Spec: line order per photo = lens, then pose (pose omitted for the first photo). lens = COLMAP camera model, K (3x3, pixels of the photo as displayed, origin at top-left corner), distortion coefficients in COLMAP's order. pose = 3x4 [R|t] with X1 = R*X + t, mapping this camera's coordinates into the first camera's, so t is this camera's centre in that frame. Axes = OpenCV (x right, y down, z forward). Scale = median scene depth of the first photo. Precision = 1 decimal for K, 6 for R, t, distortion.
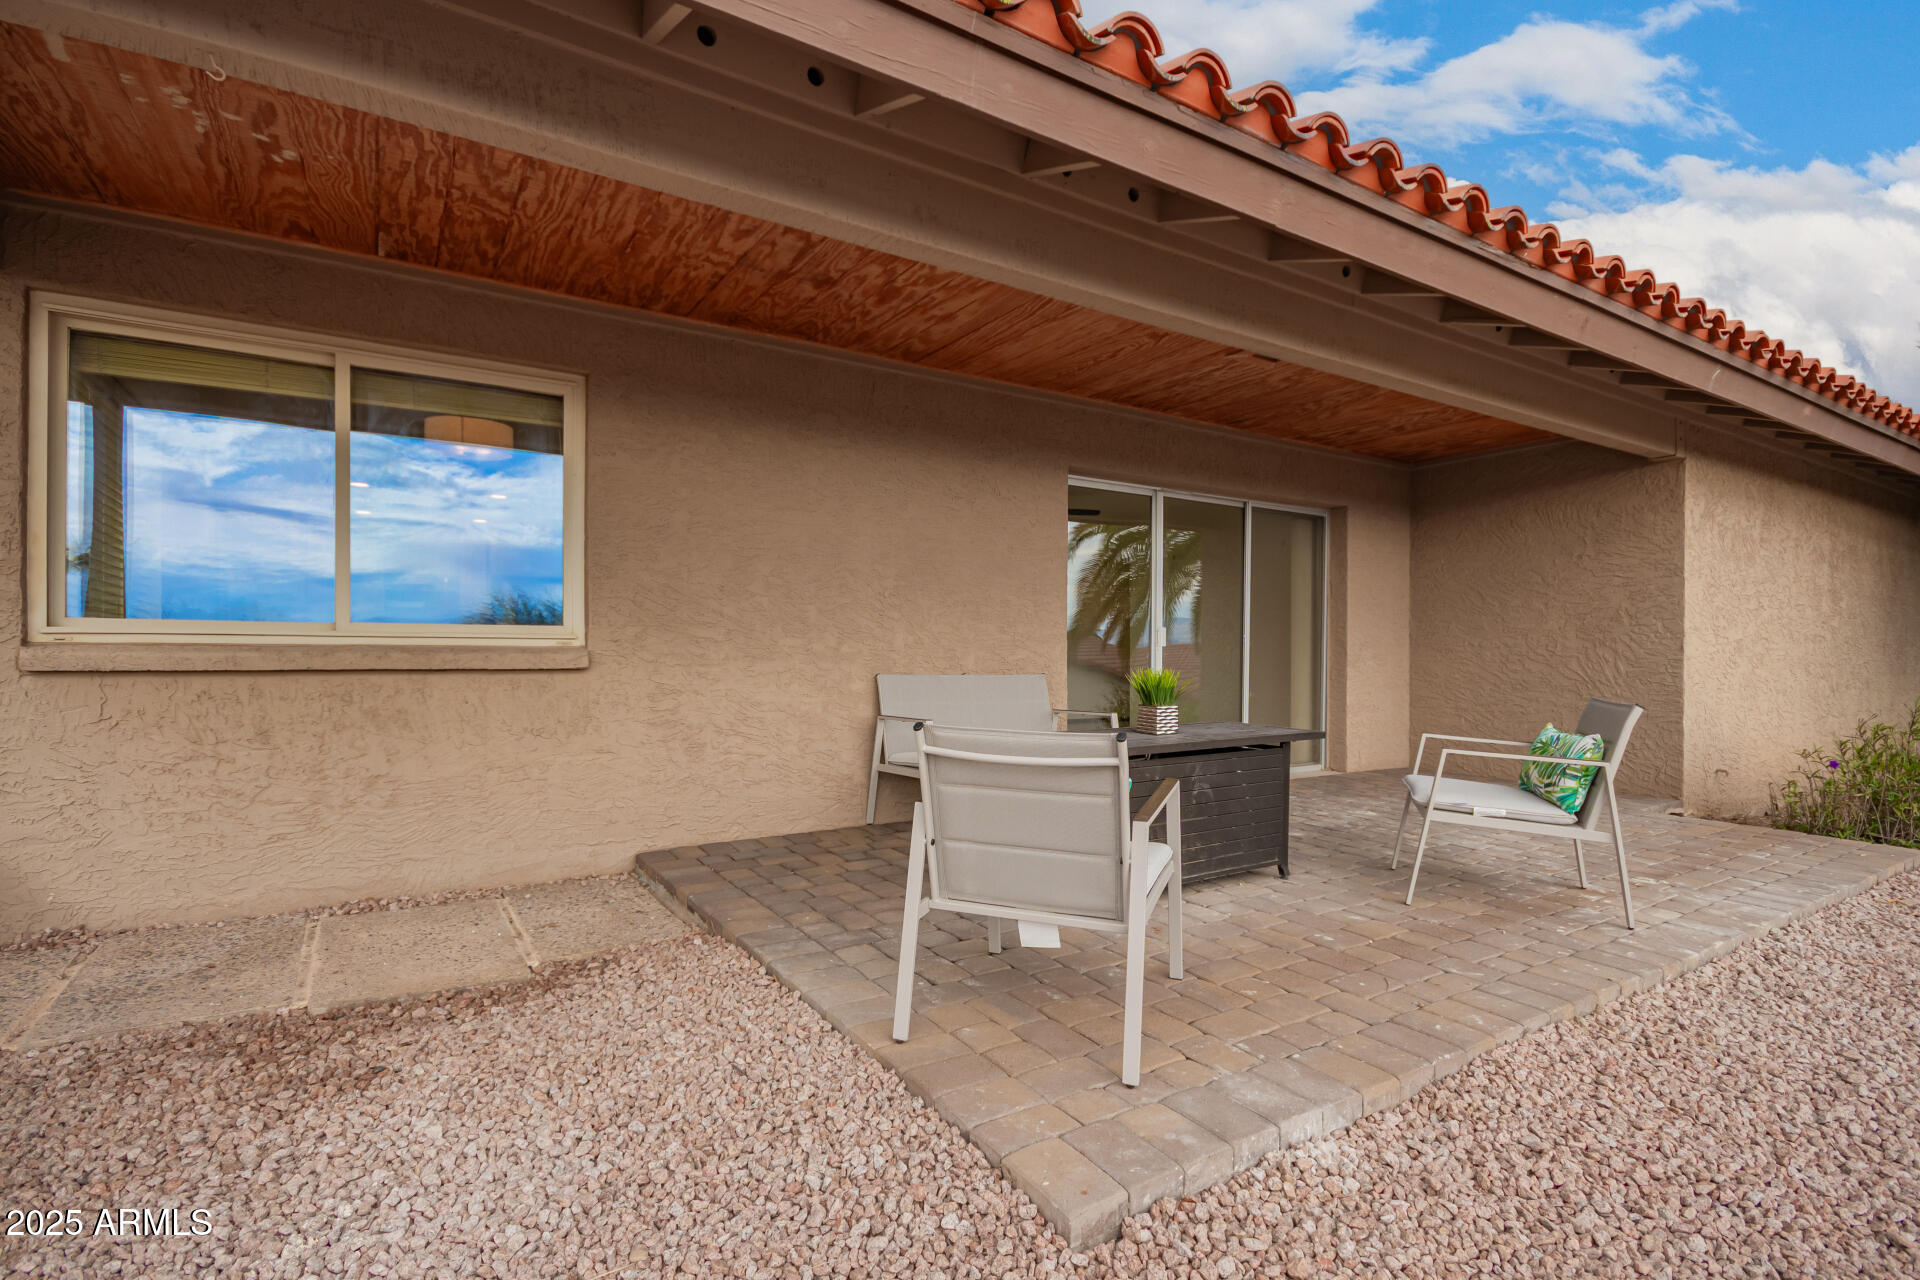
lens RADIAL K [[884.6, 0, 959.8], [0, 884.6, 665.0], [0, 0, 1]] dist [0.002014, 0.000245]
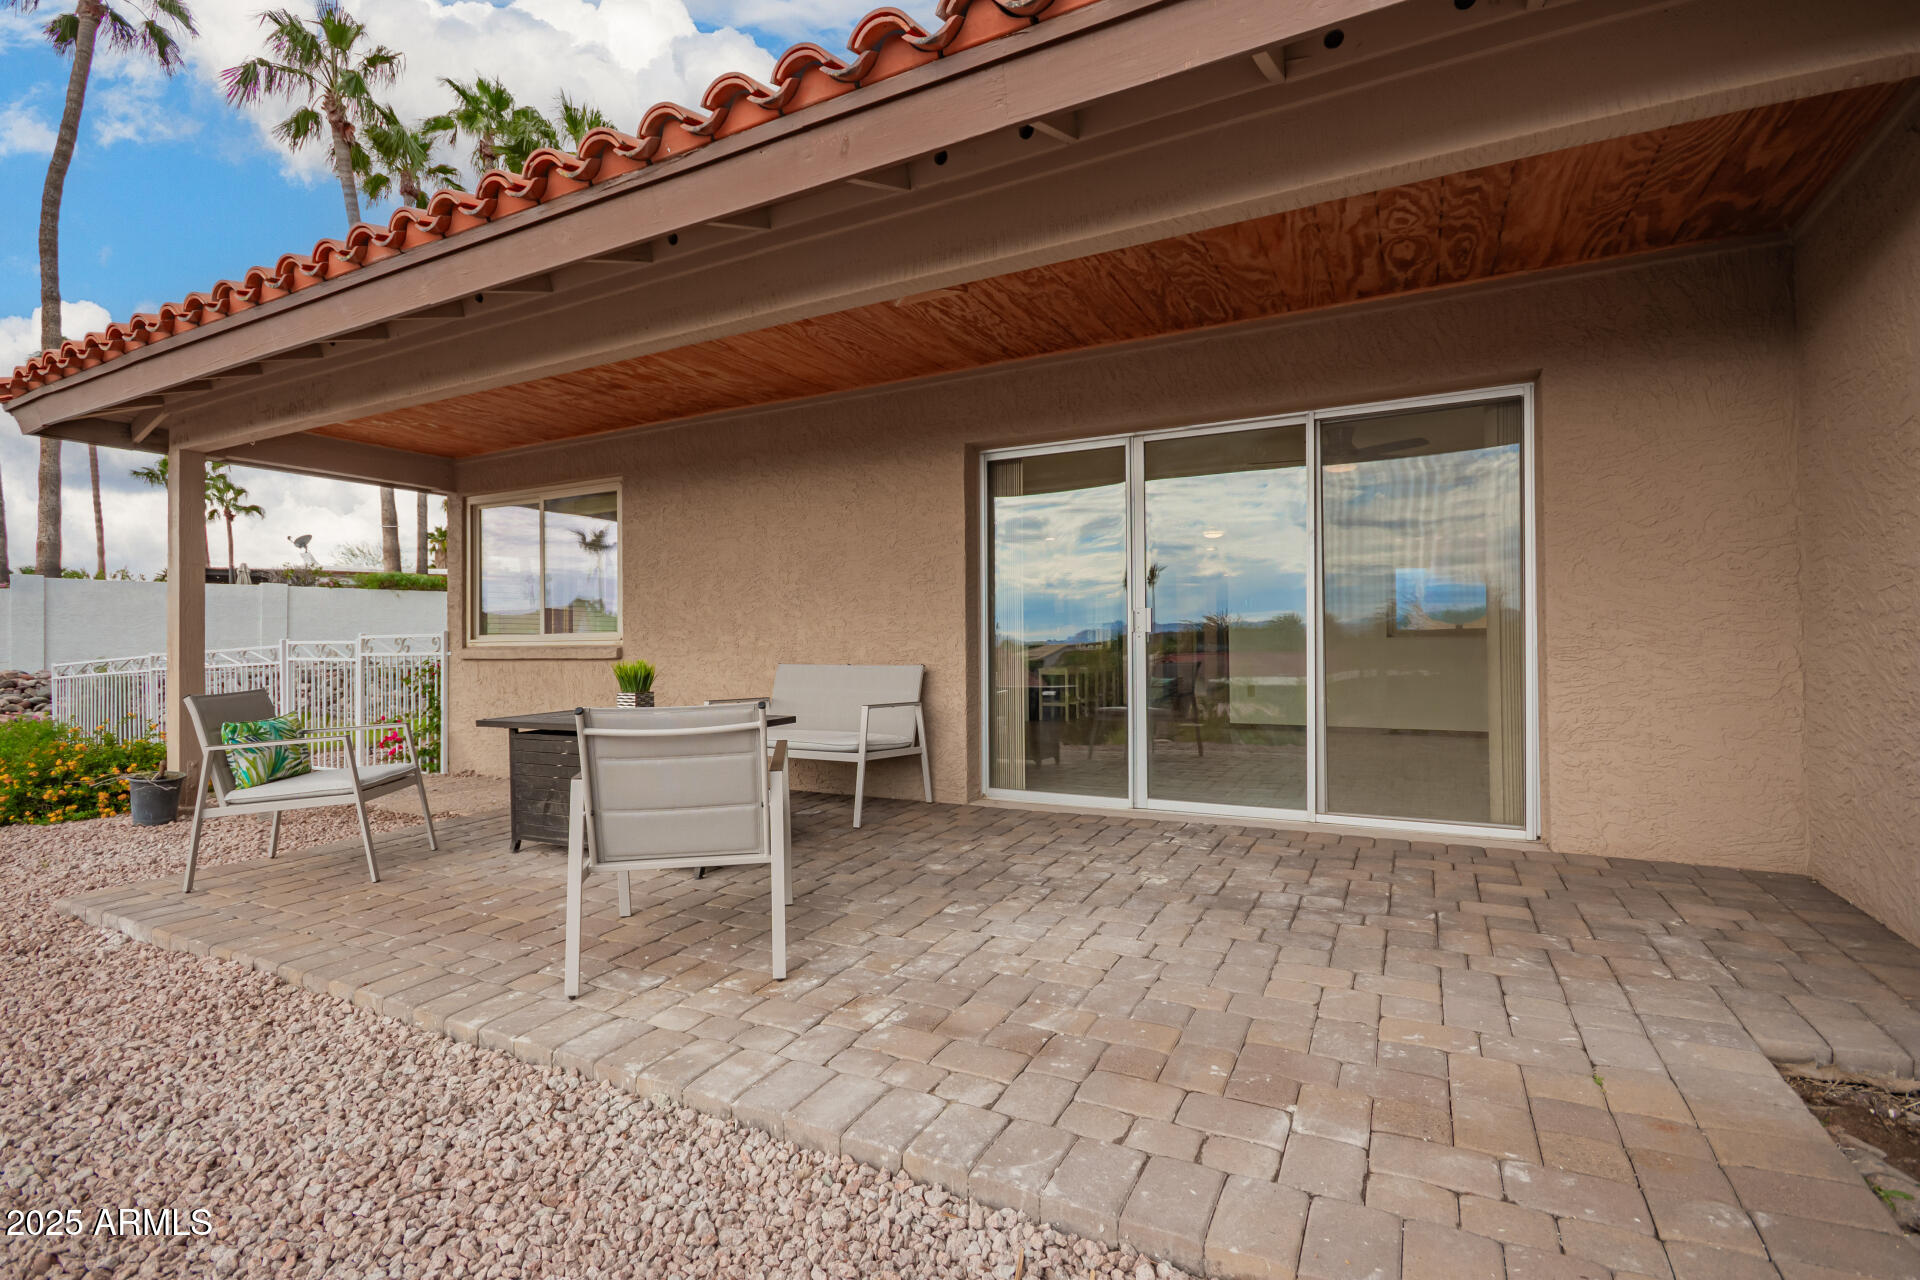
lens RADIAL K [[883.4, 0, 960.0], [0, 883.4, 640.0], [0, 0, 1]] dist [-0.000250, -0.000027]
pose [[0.512874, -0.015060, -0.858332, 1.158903], [0.001569, 0.999861, -0.016605, -0.001451], [0.858462, 0.007170, 0.512827, 0.647722]]
